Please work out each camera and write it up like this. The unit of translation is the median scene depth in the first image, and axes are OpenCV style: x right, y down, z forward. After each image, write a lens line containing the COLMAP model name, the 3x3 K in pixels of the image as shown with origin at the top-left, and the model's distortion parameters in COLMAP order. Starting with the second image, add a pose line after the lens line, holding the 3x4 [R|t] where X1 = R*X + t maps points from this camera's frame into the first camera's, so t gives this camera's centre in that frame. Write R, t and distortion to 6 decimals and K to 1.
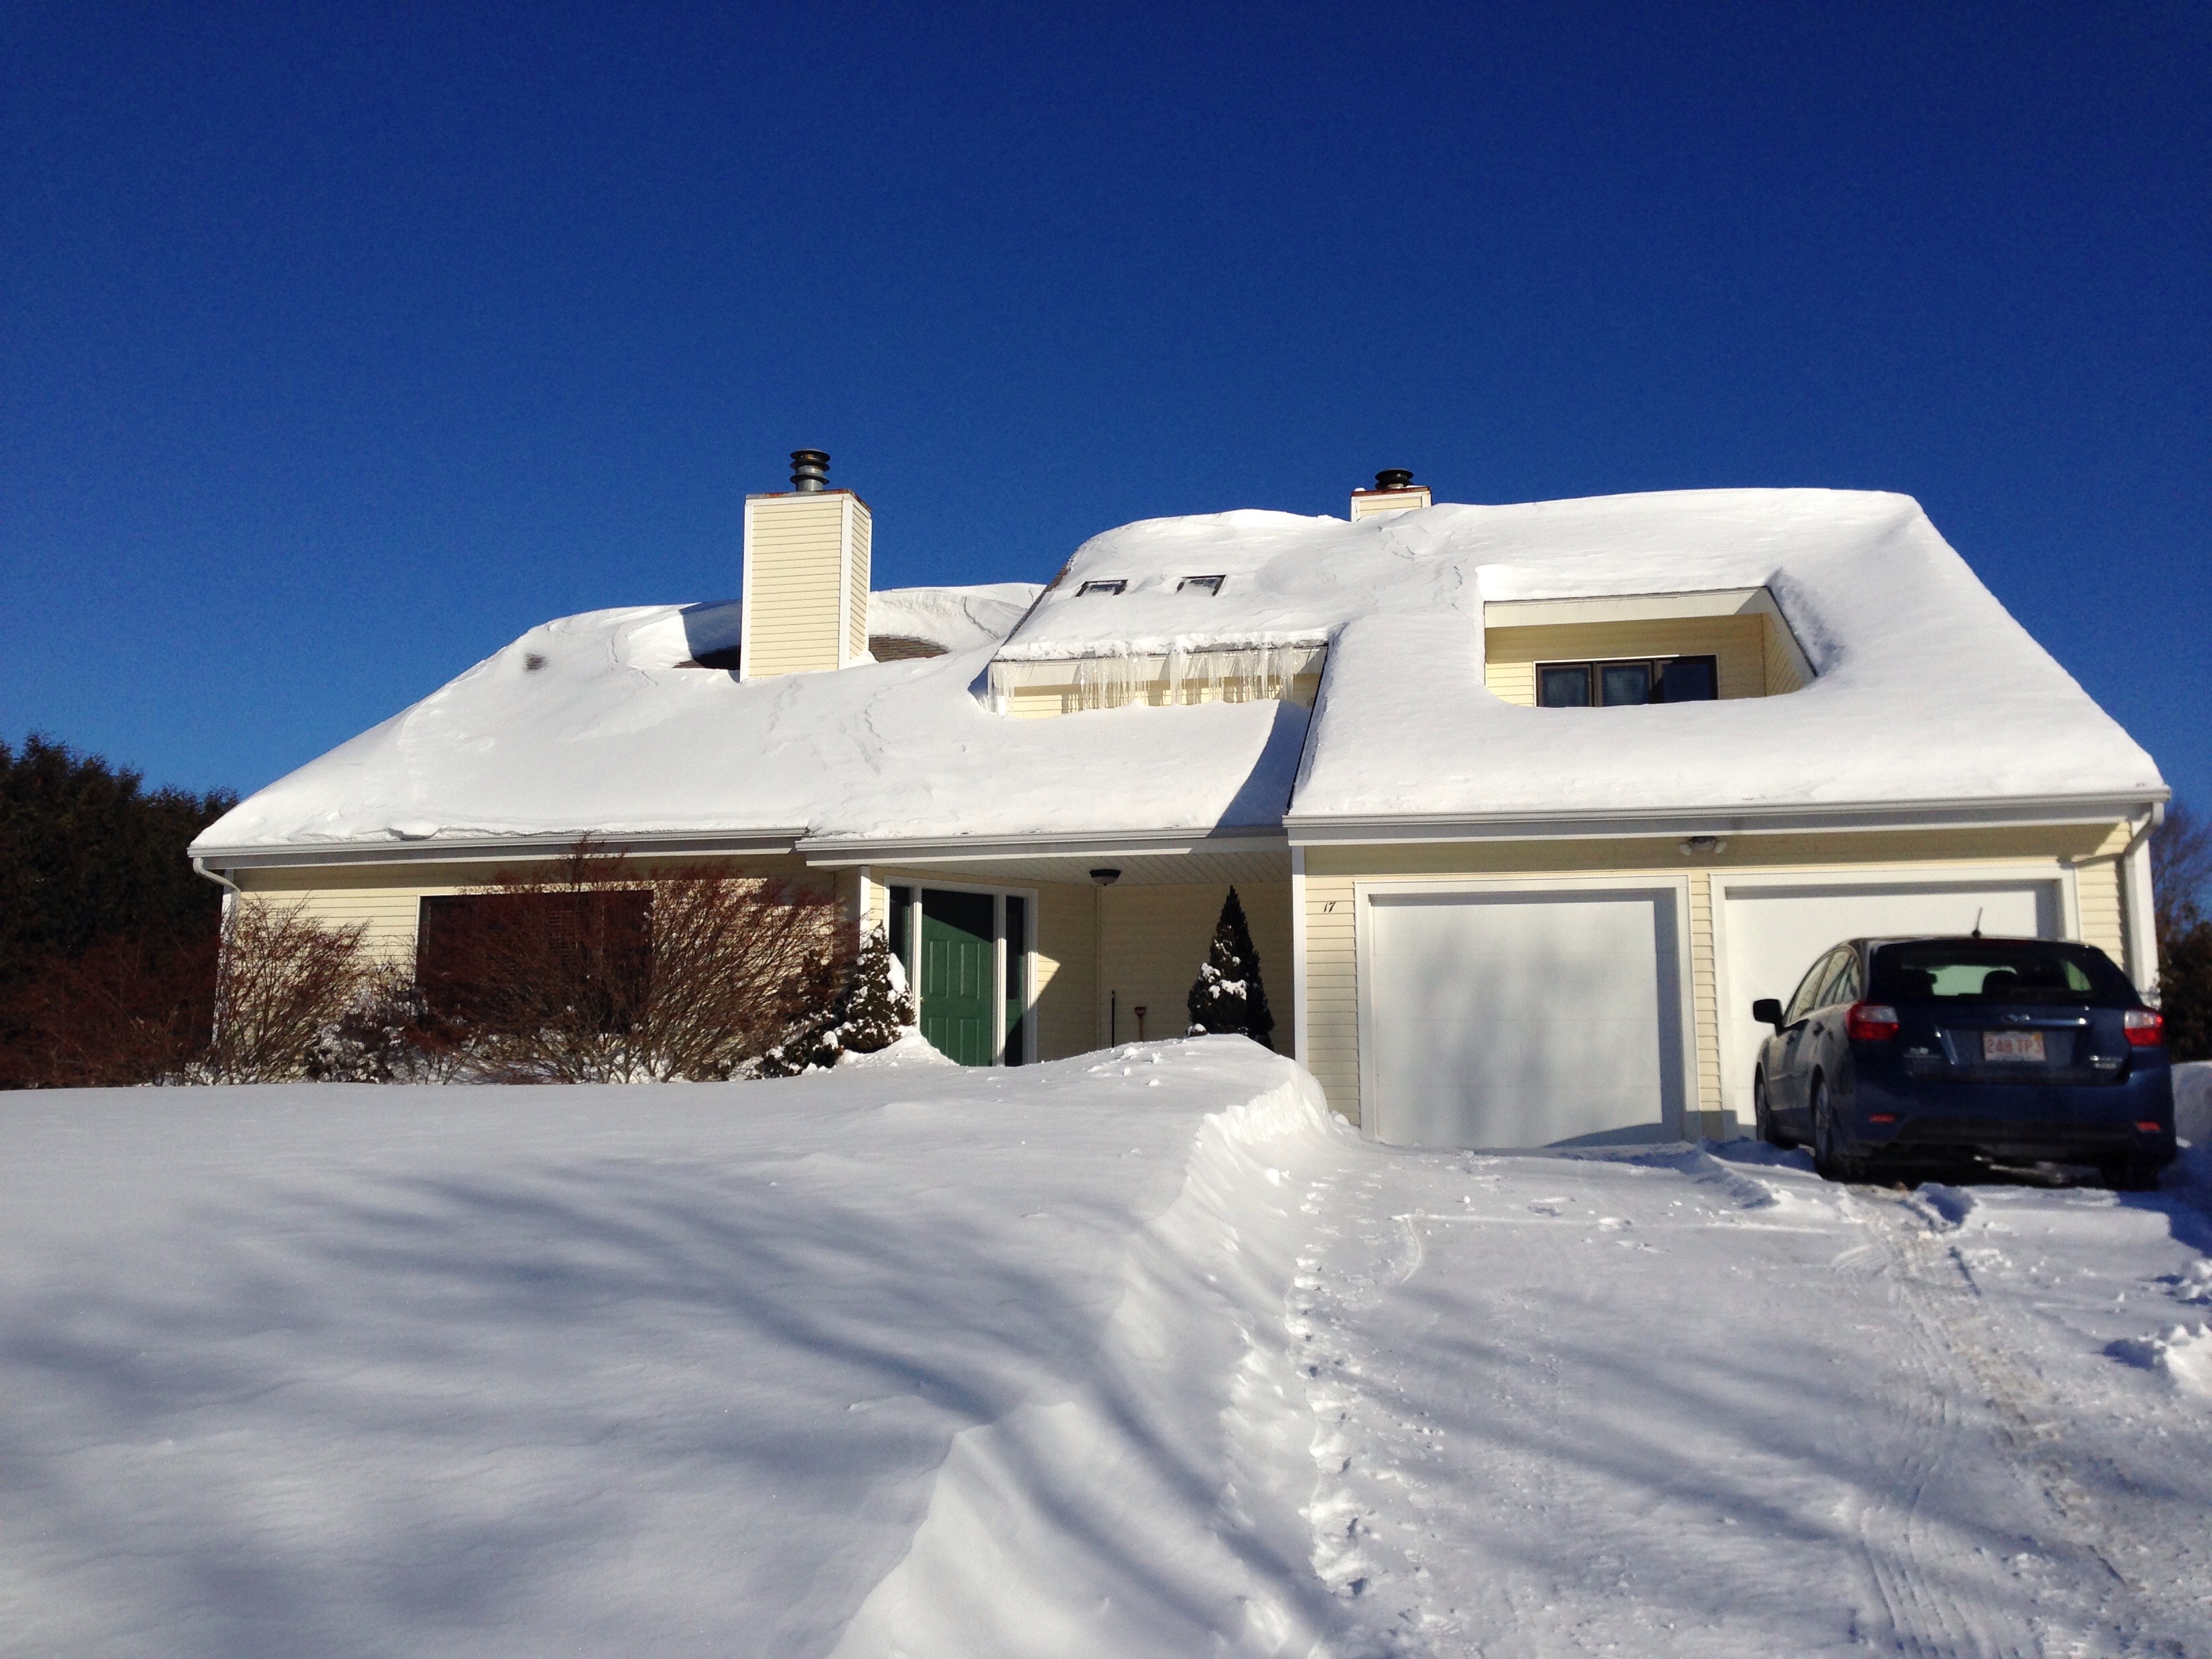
lens RADIAL K [[2086.1, 0, 1106.0], [0, 2086.1, 825.6], [0, 0, 1]] dist [-0.004431, 0.000000]
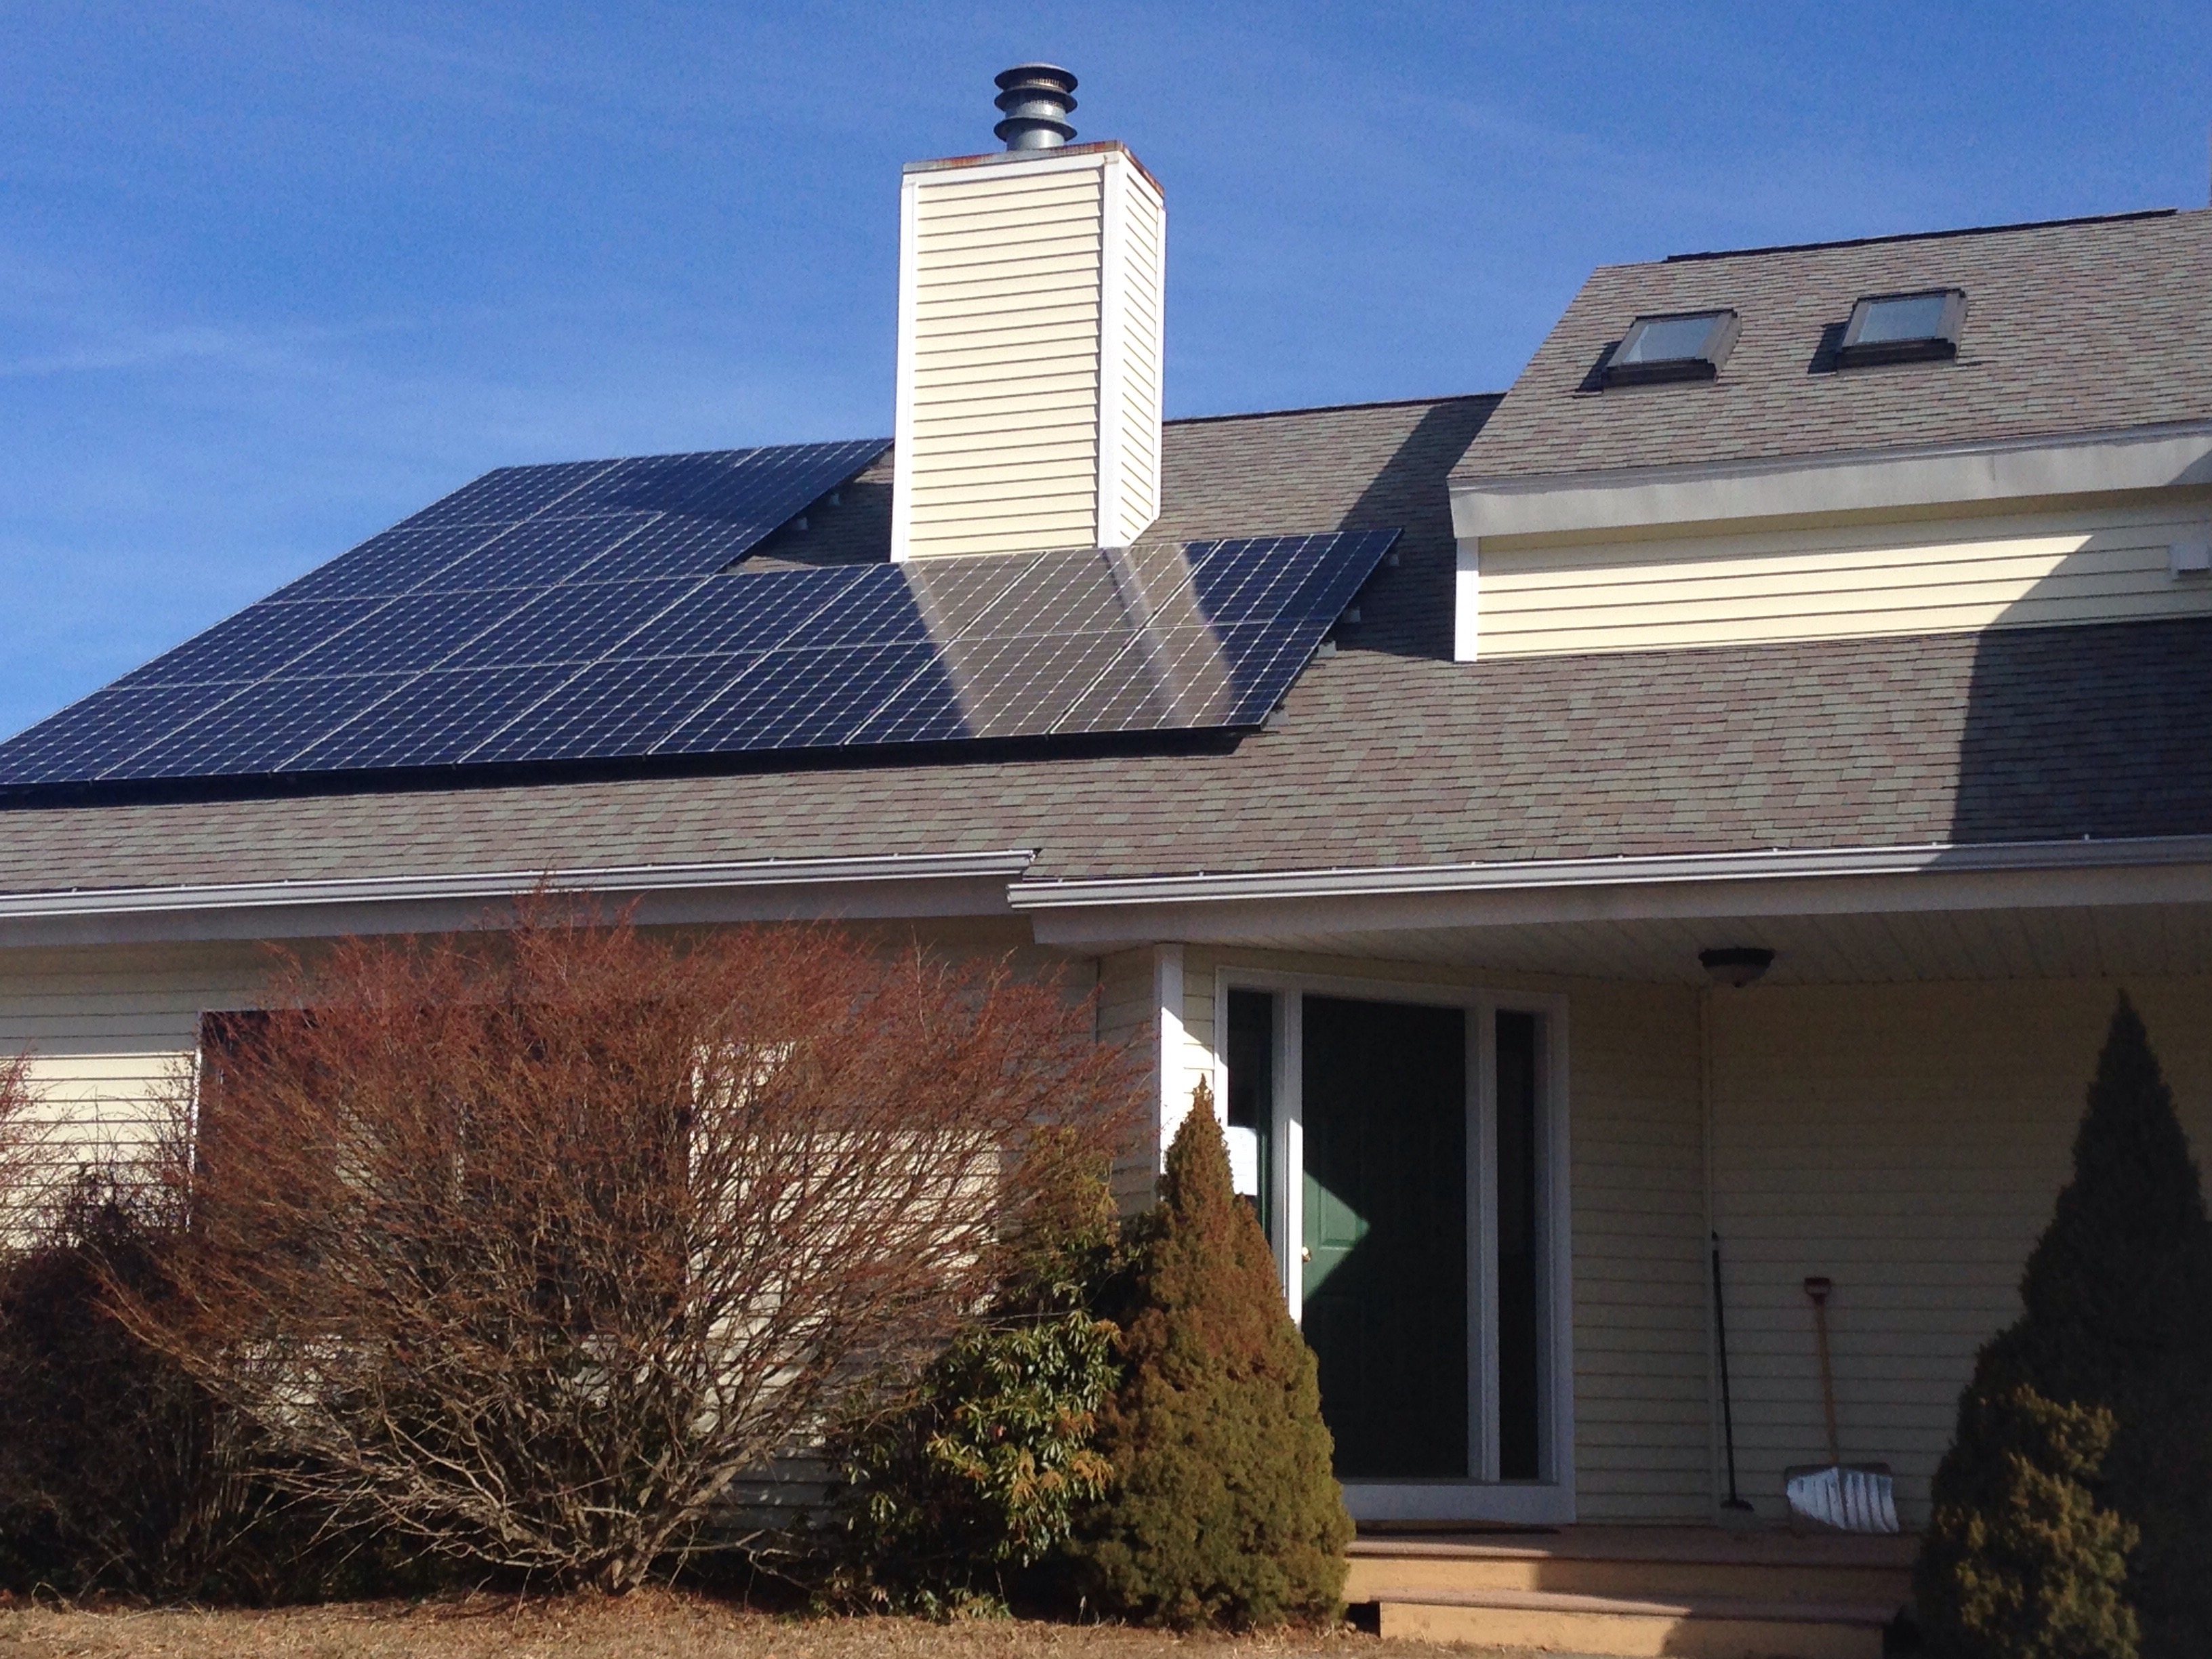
lens RADIAL K [[3412.3, 0, 1105.8], [0, 3412.3, 828.9], [0, 0, 1]] dist [0.027761, 0.000000]
pose [[0.991778, -0.007175, -0.127768, -0.037009], [0.005371, 0.999881, -0.014458, 0.006330], [0.127856, 0.013653, 0.991699, 0.302647]]
